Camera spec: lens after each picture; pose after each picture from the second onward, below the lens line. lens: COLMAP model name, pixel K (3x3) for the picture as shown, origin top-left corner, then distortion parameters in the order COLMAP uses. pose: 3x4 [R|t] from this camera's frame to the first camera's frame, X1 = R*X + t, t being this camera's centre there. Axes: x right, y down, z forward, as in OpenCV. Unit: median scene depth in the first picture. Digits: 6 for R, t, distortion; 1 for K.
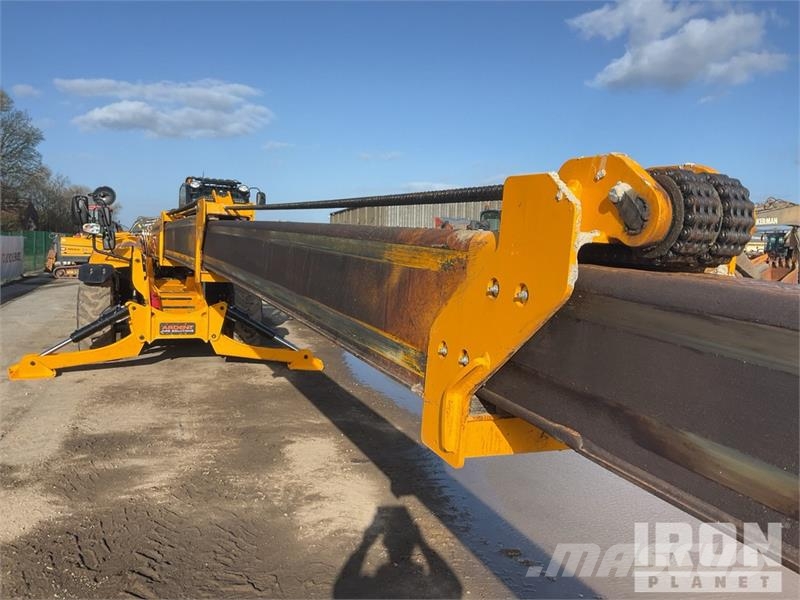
lens RADIAL K [[658.3, 0, 417.8], [0, 658.3, 298.2], [0, 0, 1]] dist [0.012777, -0.043120]
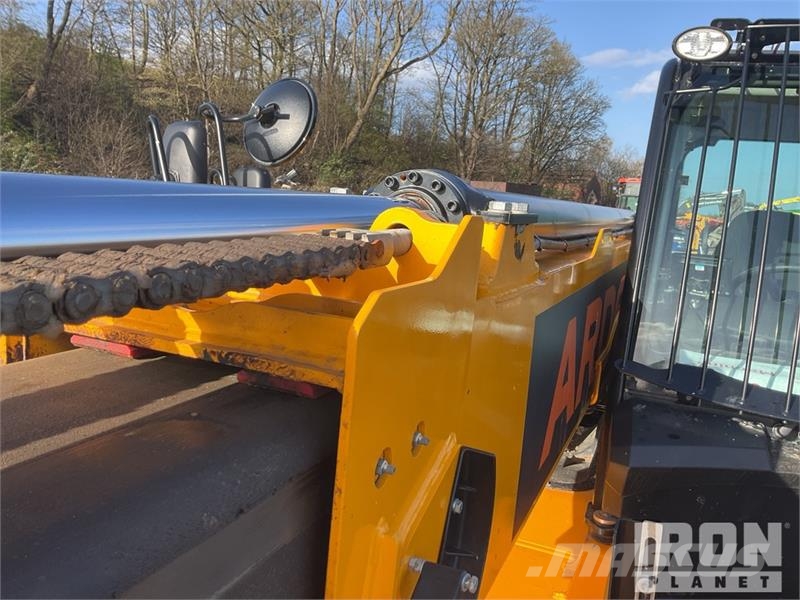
lens RADIAL K [[662.0, 0, 400.0], [0, 662.0, 300.0], [0, 0, 1]] dist [0.090995, -0.169558]
pose [[0.674237, 0.129003, -0.727161, -0.287141], [-0.099978, 0.991505, 0.083198, -0.125099], [0.731716, 0.016605, 0.681407, 0.934035]]
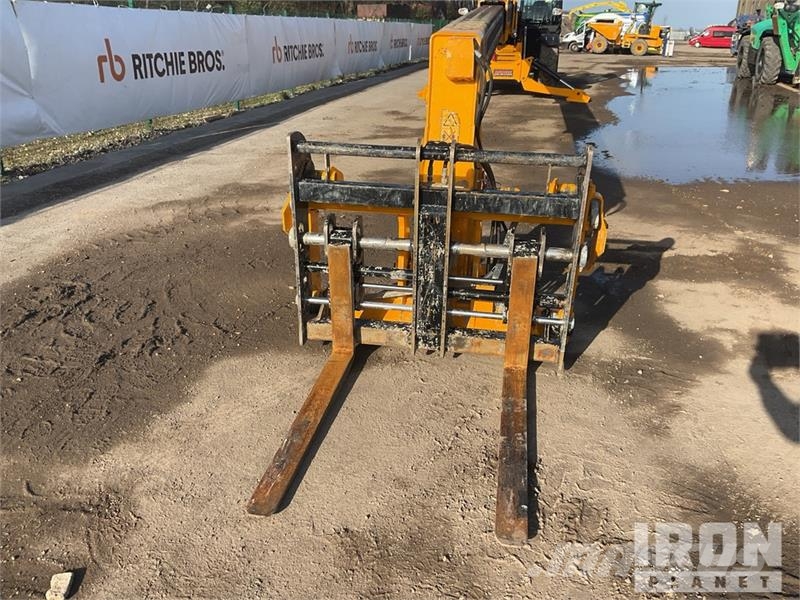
lens RADIAL K [[676.3, 0, 417.3], [0, 676.3, 307.1], [0, 0, 1]] dist [0.012496, -0.013650]
pose [[0.844616, 0.177855, -0.504967, 0.420451], [-0.018298, 0.952245, 0.304785, 0.089149], [0.535060, -0.248187, 0.807536, -0.655234]]
